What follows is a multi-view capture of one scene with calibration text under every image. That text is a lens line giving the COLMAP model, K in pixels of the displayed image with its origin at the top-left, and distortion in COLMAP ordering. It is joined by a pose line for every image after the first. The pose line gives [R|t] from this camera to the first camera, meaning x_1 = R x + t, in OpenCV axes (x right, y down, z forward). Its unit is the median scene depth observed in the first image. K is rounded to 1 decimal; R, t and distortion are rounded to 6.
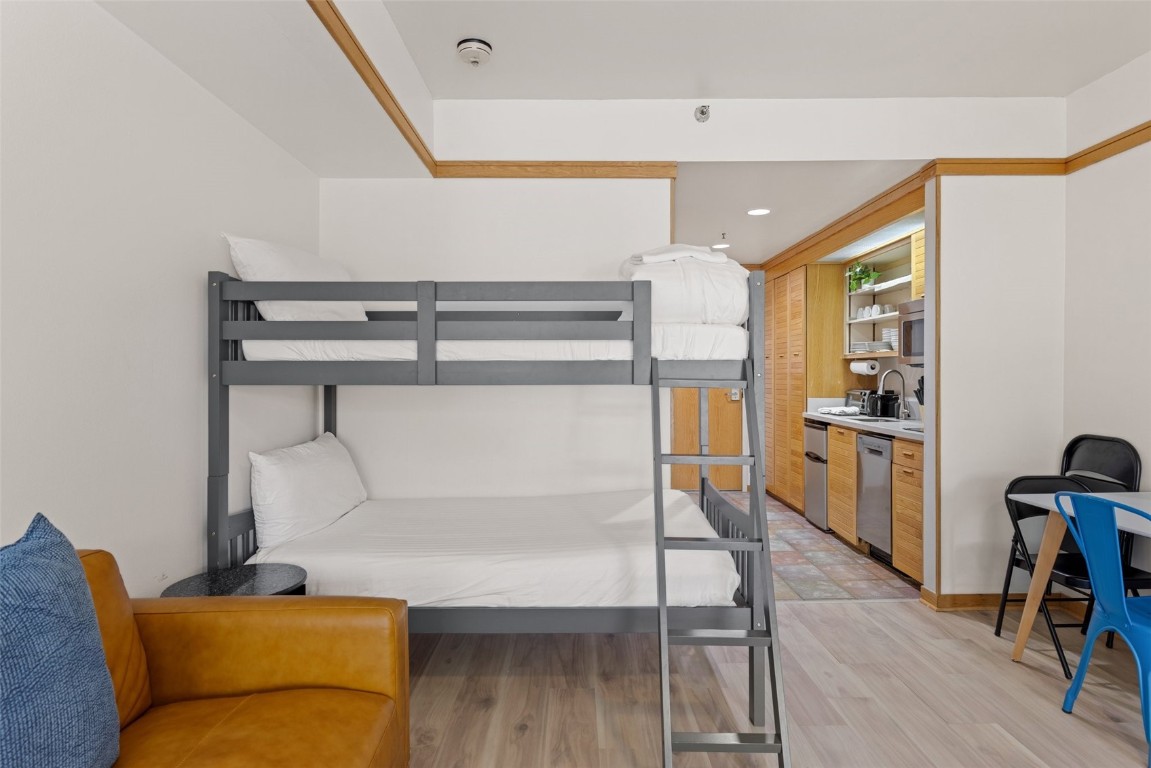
lens RADIAL K [[626.2, 0, 570.9], [0, 626.2, 380.5], [0, 0, 1]] dist [-0.001660, -0.000068]
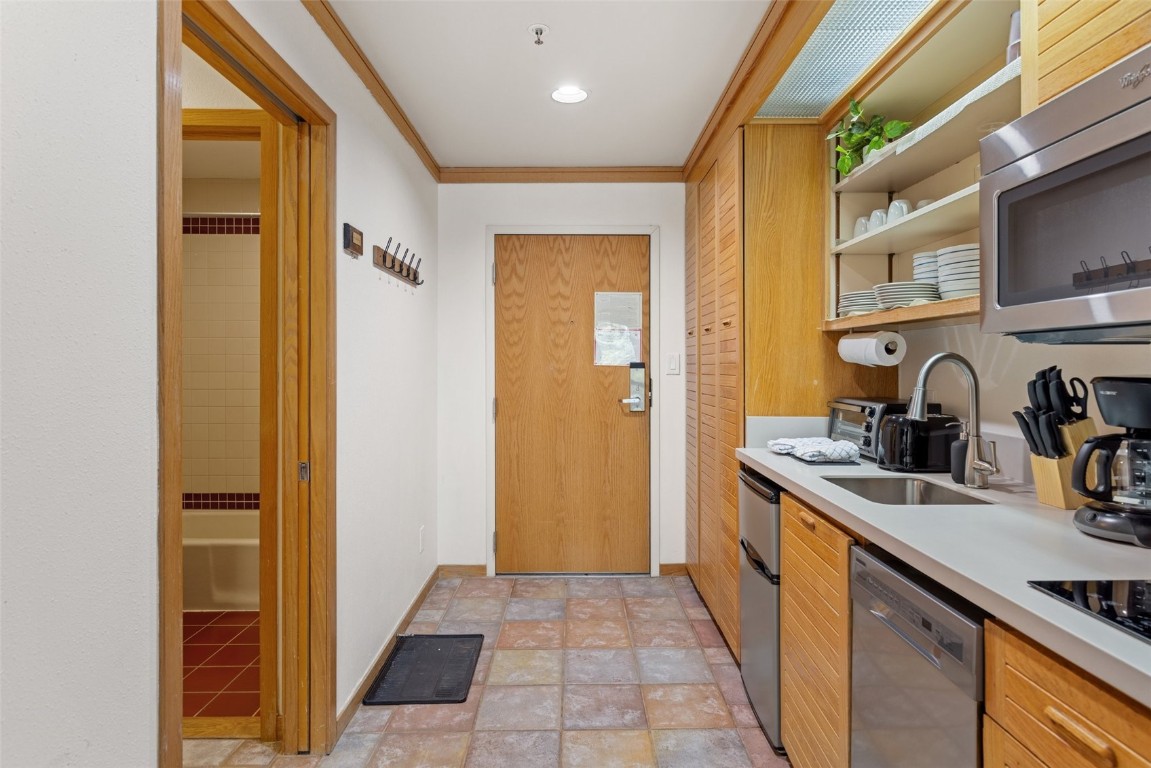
lens RADIAL K [[626.2, 0, 583.8], [0, 626.2, 372.7], [0, 0, 1]] dist [-0.001660, -0.000068]
pose [[0.999867, 0.000315, 0.016300, 0.261451], [-0.000263, 0.999995, -0.003201, -0.002865], [-0.016301, 0.003196, 0.999862, 0.565477]]
